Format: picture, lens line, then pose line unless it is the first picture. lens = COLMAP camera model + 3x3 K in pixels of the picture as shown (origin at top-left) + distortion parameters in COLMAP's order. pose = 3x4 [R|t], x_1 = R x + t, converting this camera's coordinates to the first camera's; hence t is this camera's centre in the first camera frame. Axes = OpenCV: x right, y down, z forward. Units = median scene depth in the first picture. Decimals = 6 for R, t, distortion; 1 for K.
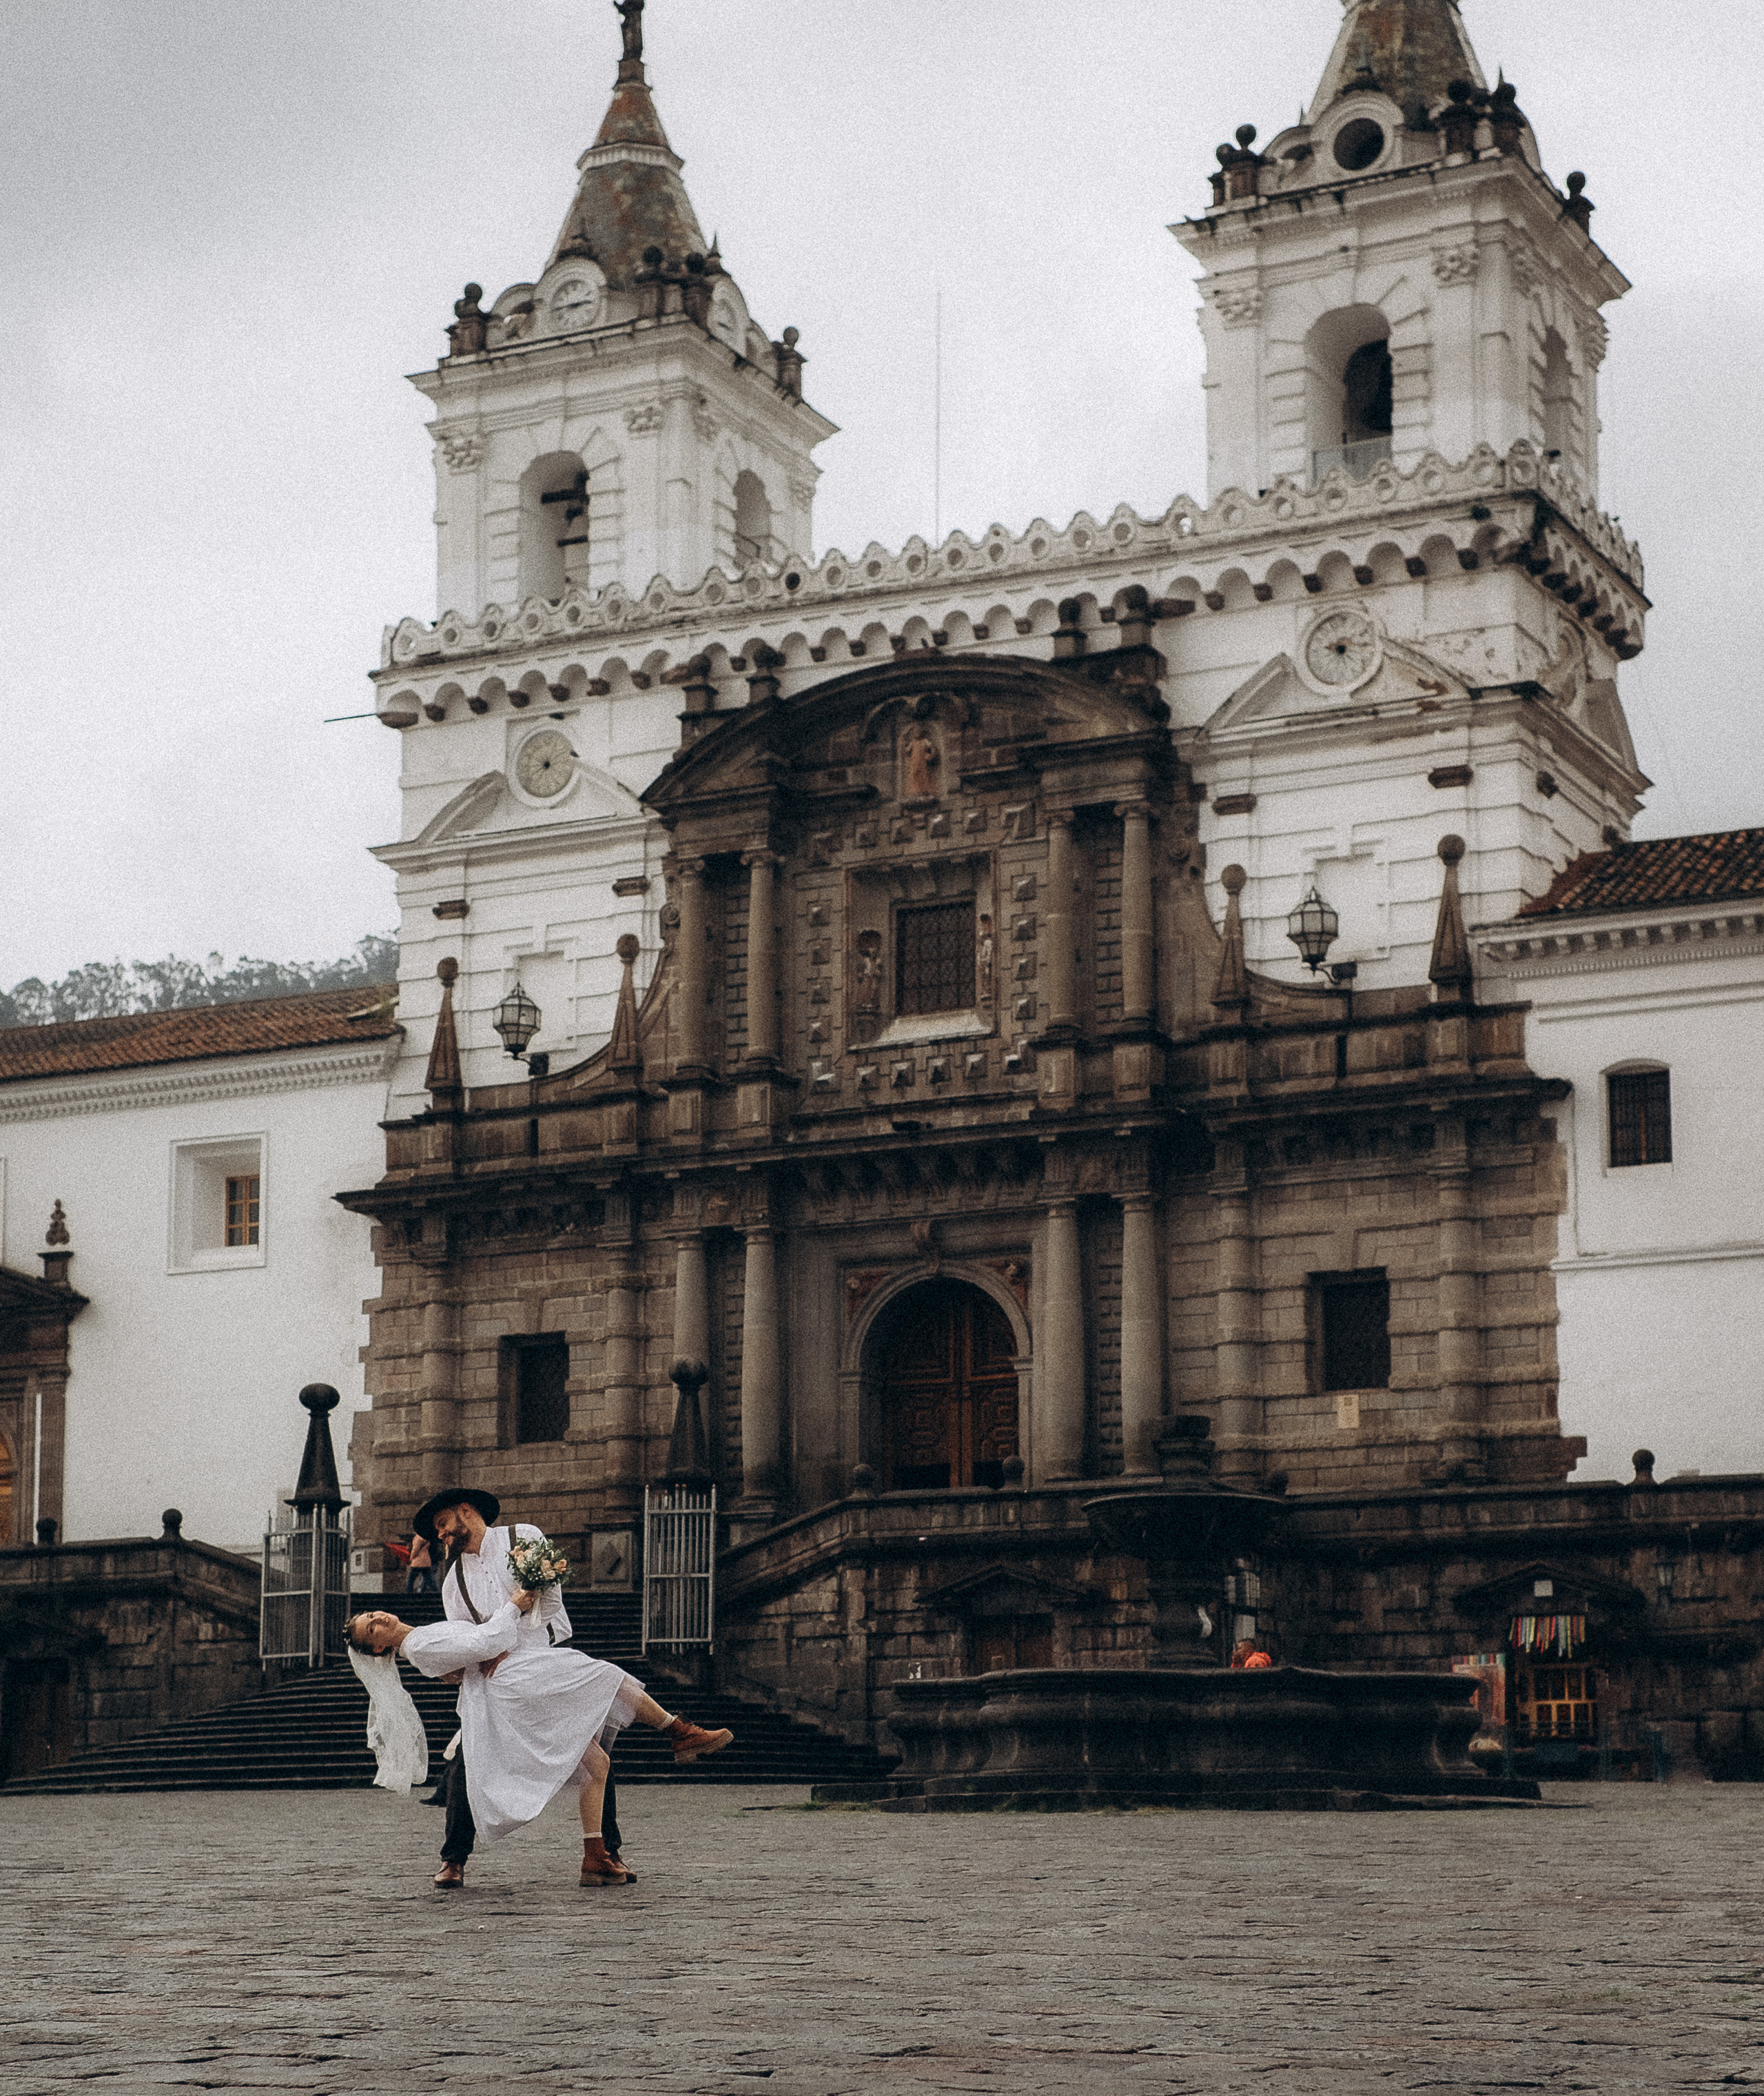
lens RADIAL K [[4279.7, 0, 911.2], [0, 4279.7, 1350.7], [0, 0, 1]] dist [0.109702, 0.000000]
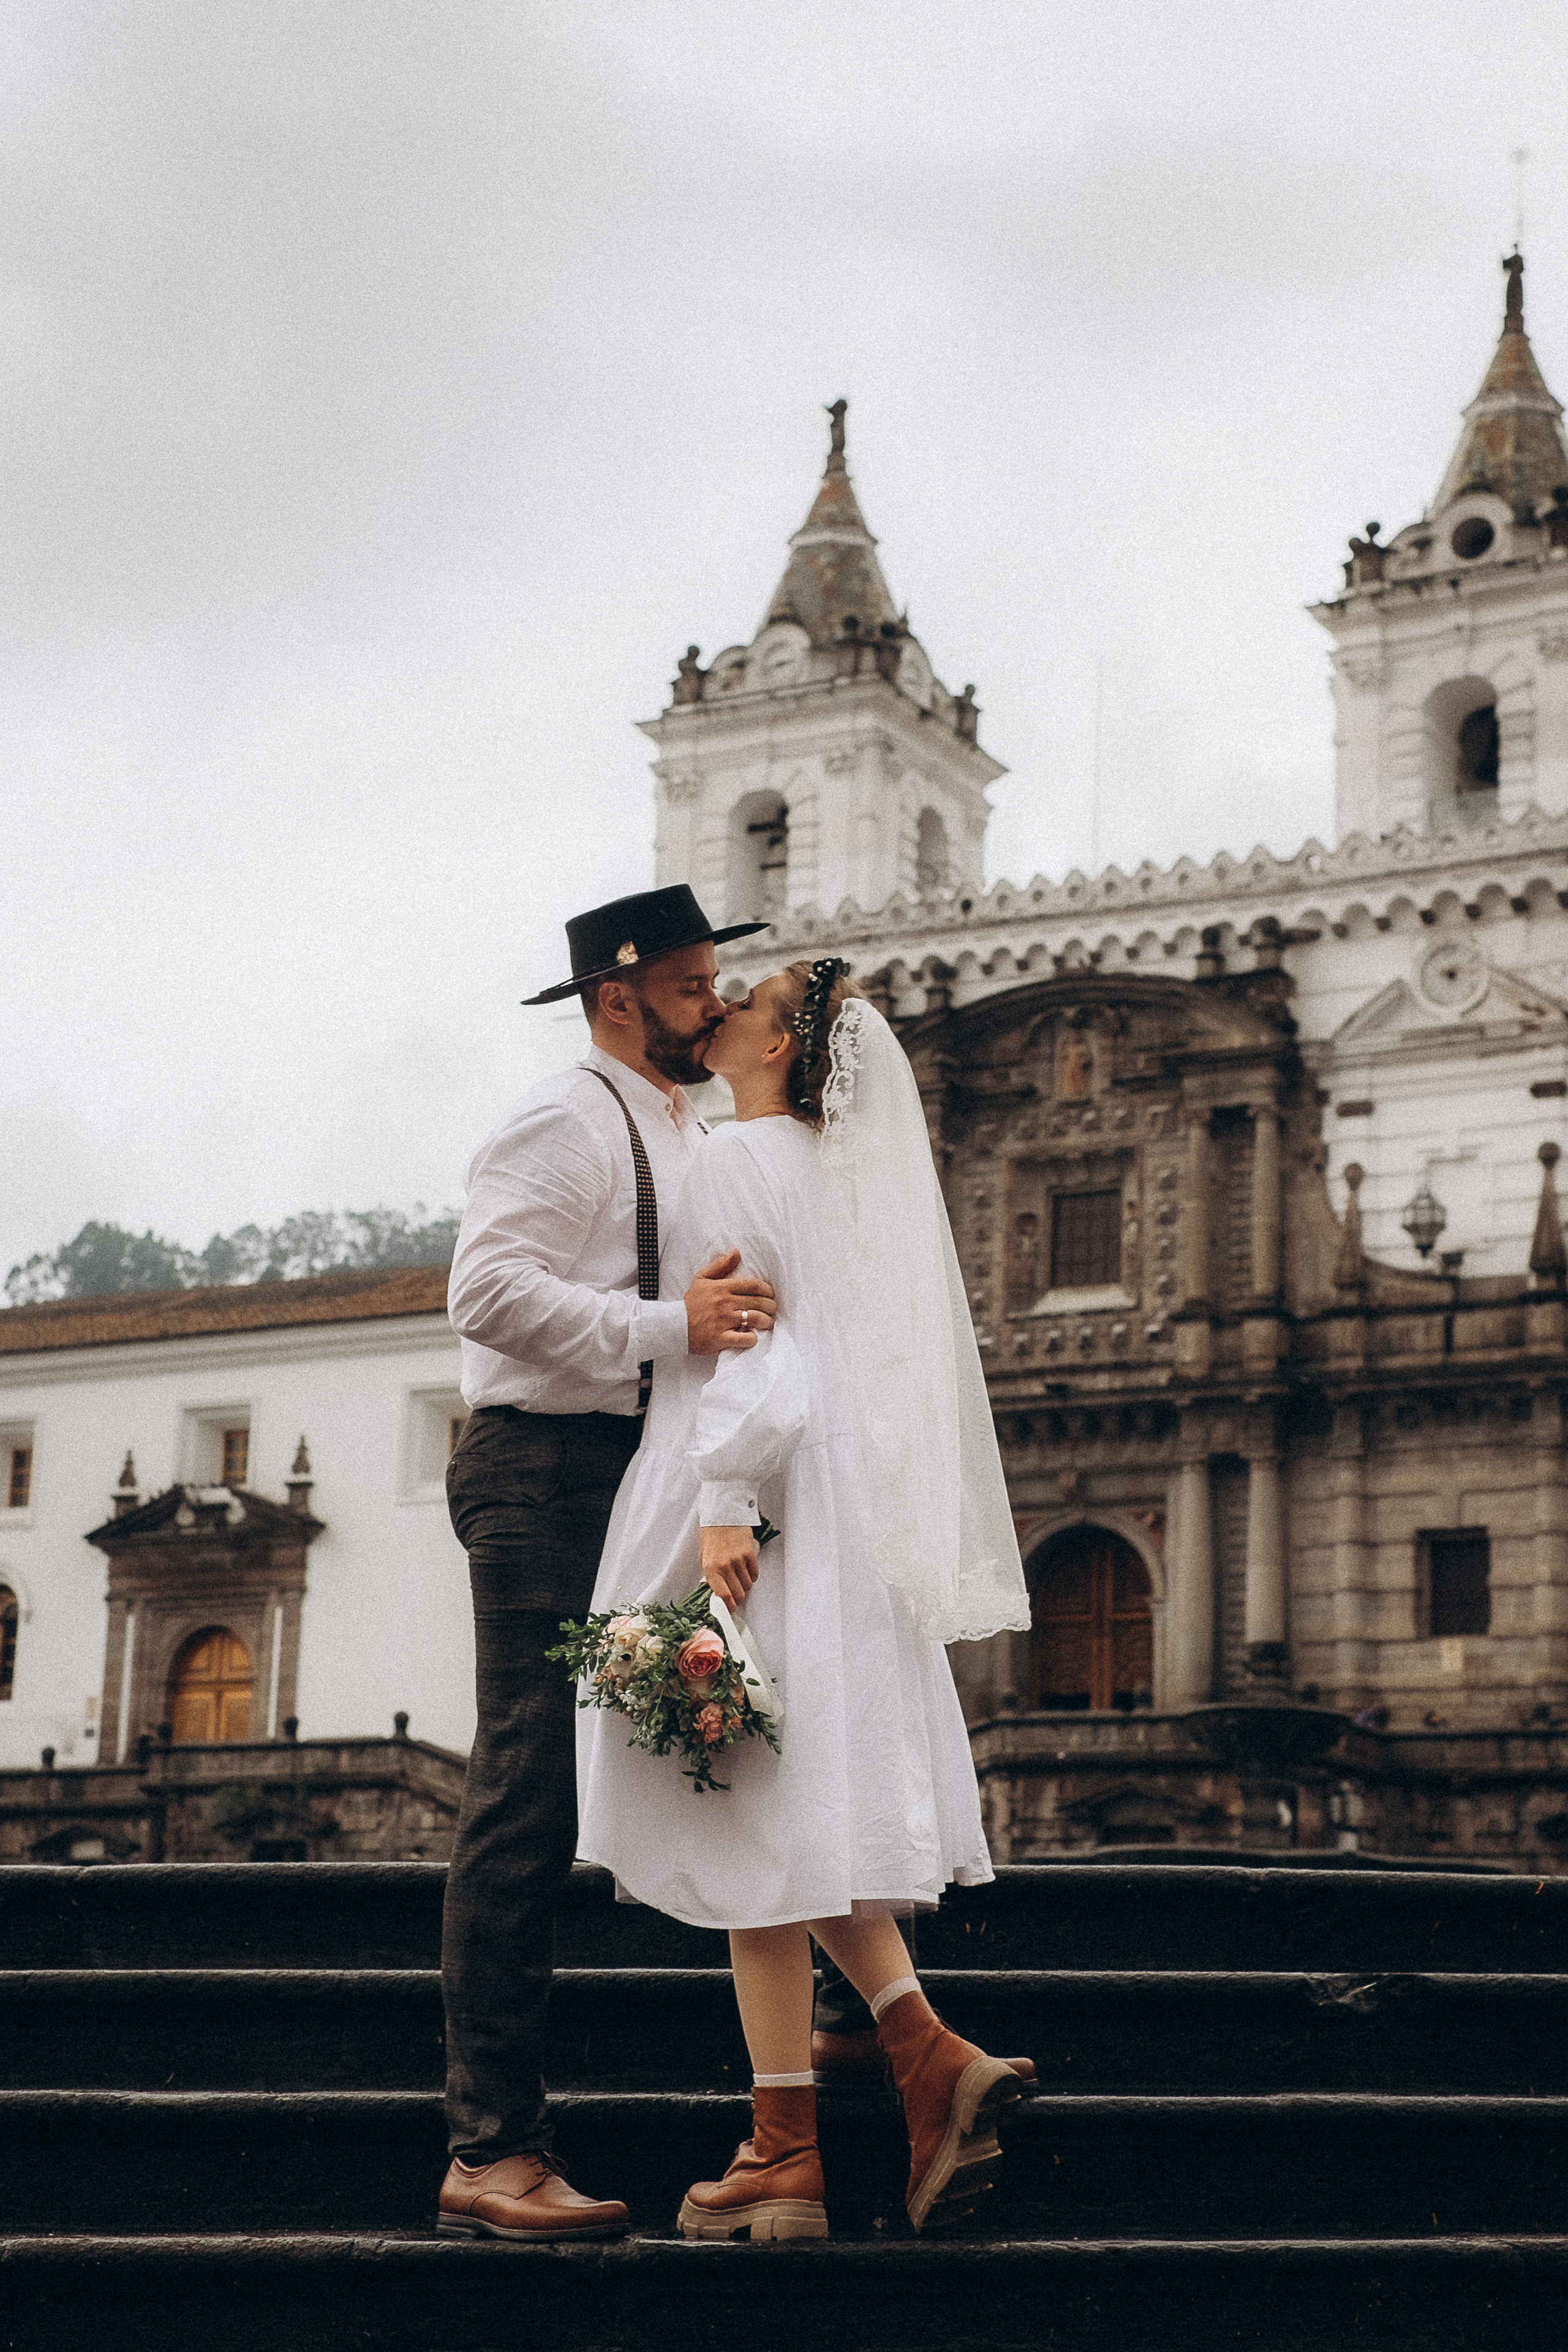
lens RADIAL K [[4058.3, 0, 776.3], [0, 4058.3, 1169.3], [0, 0, 1]] dist [0.052775, 0.000000]
pose [[0.997150, 0.019846, -0.072793, 0.001896], [-0.027253, 0.994388, -0.102221, 0.001310], [0.070356, 0.103913, 0.992095, -0.064269]]
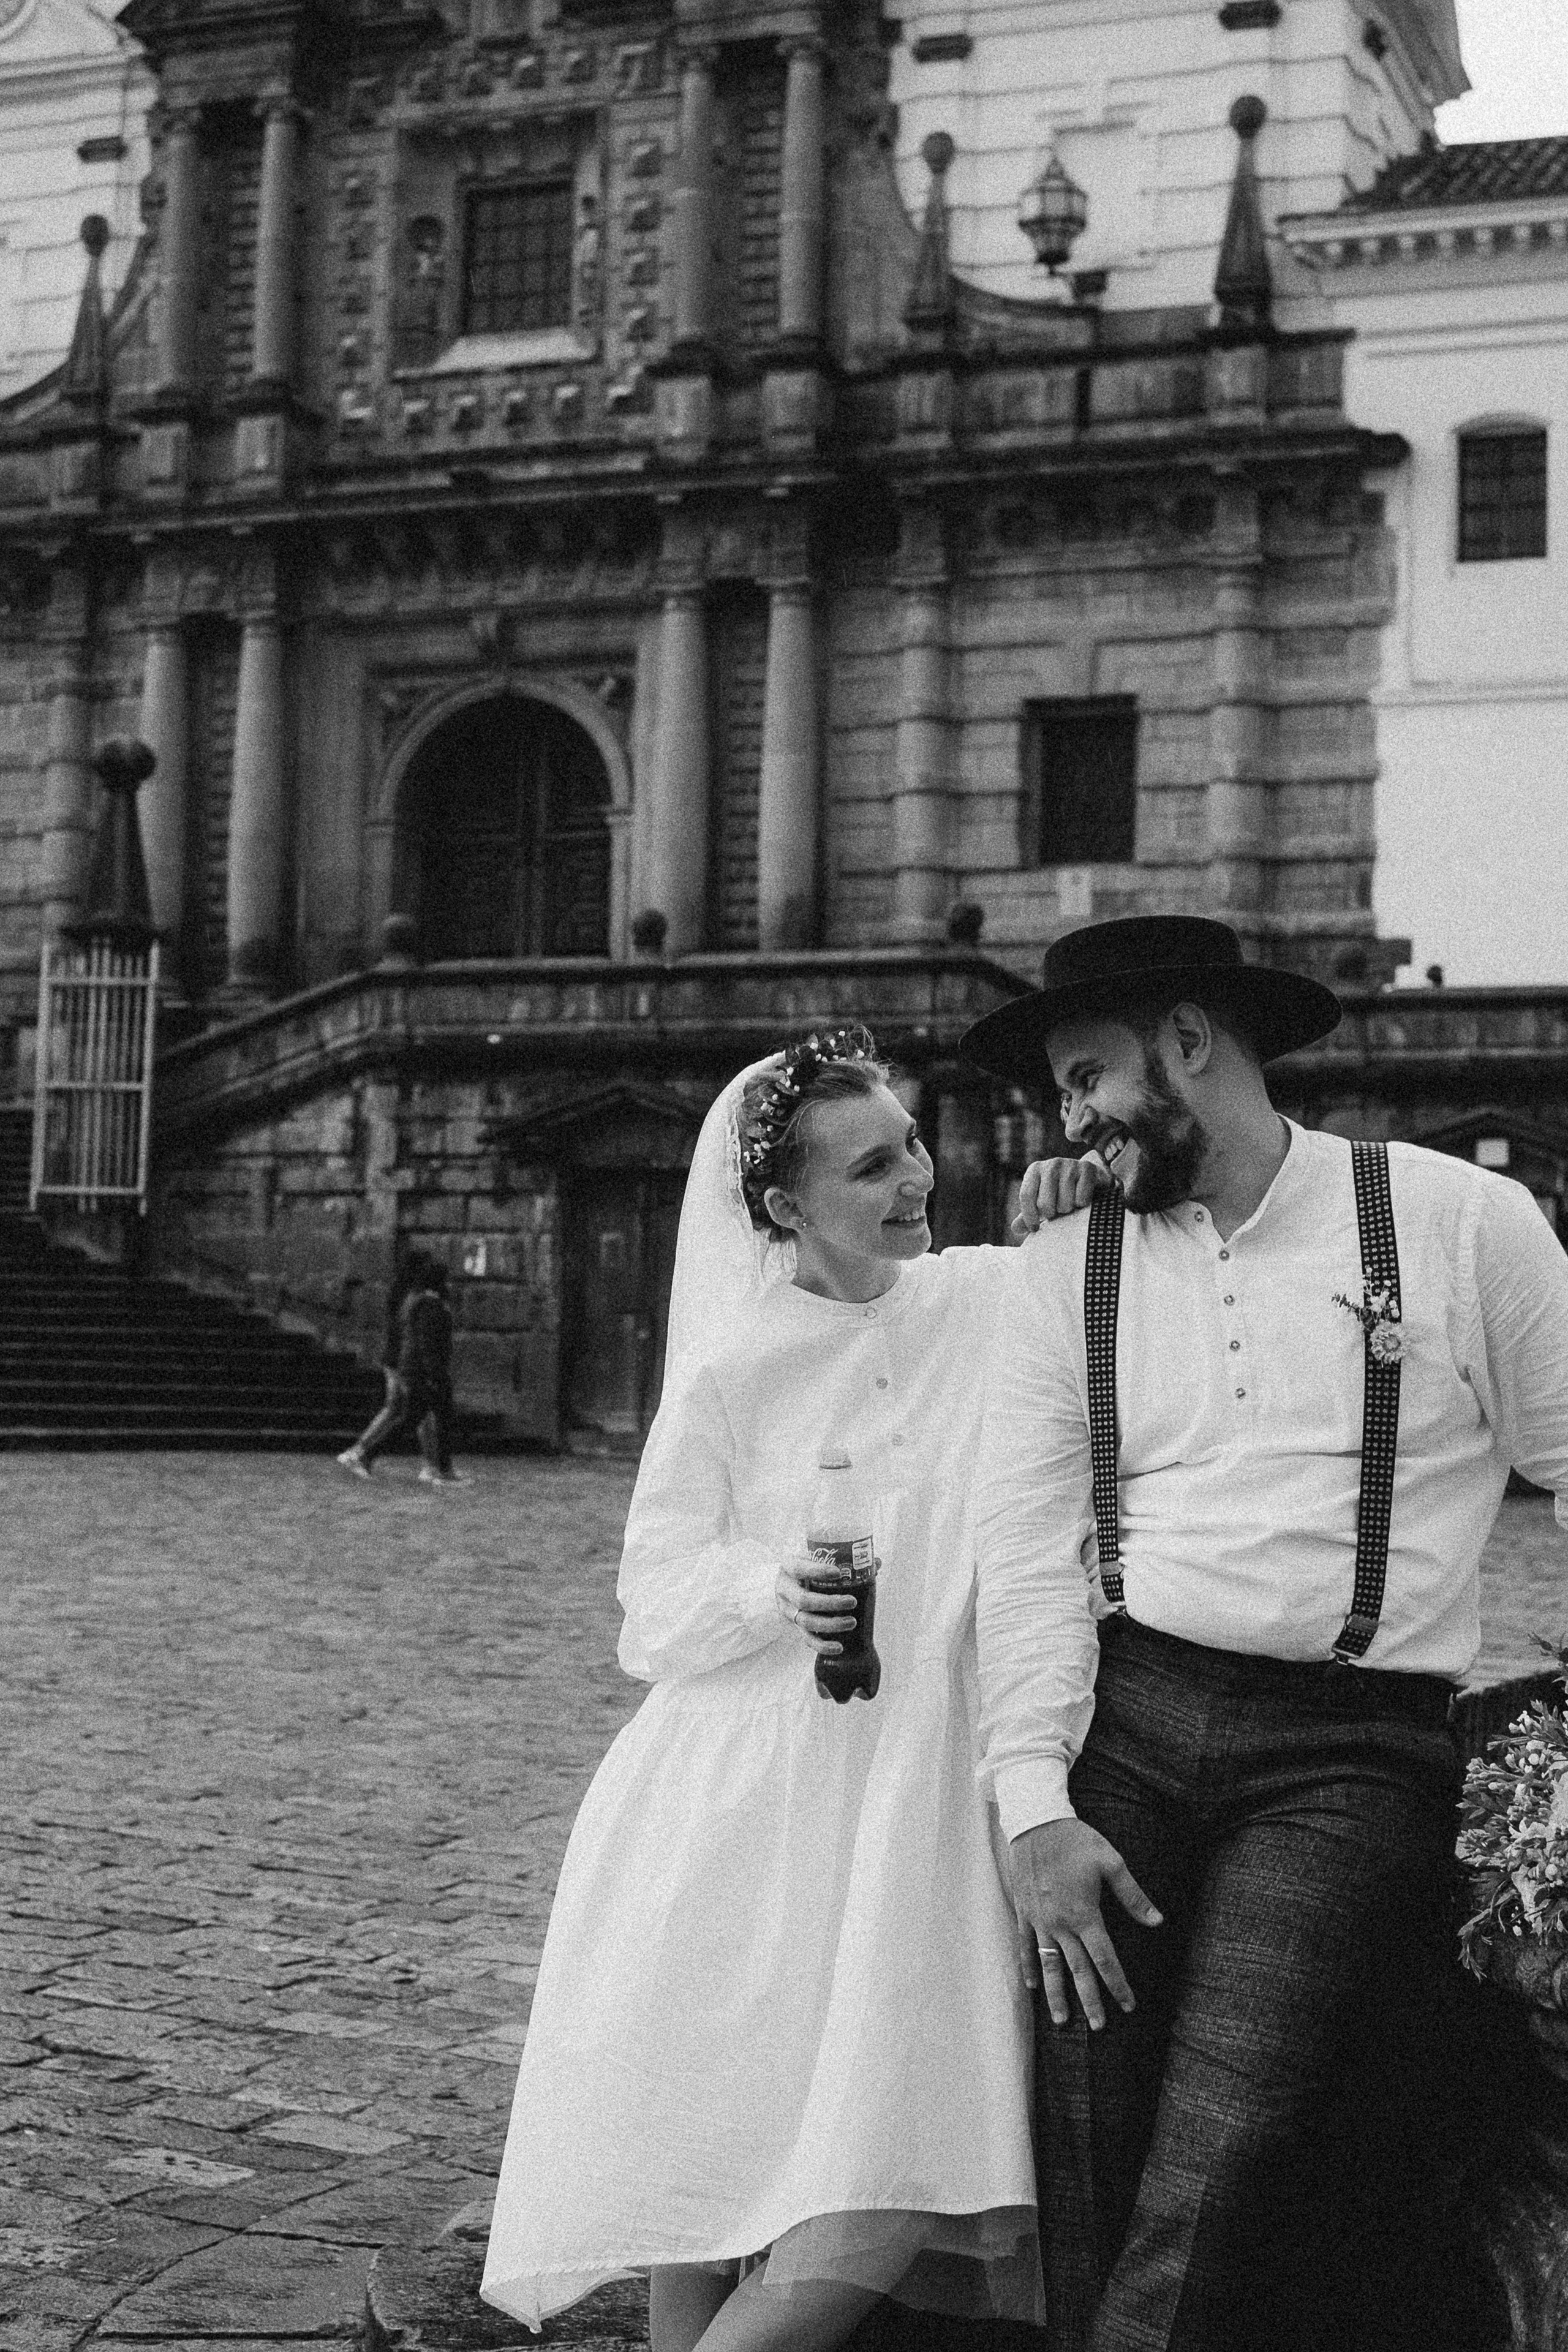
lens RADIAL K [[4058.3, 0, 803.5], [0, 4058.3, 1073.4], [0, 0, 1]] dist [0.052775, 0.000000]
pose [[0.995101, 0.035067, 0.092440, -0.005108], [-0.039043, 0.998373, 0.041553, 0.017058], [-0.090833, -0.044959, 0.994851, 0.309742]]
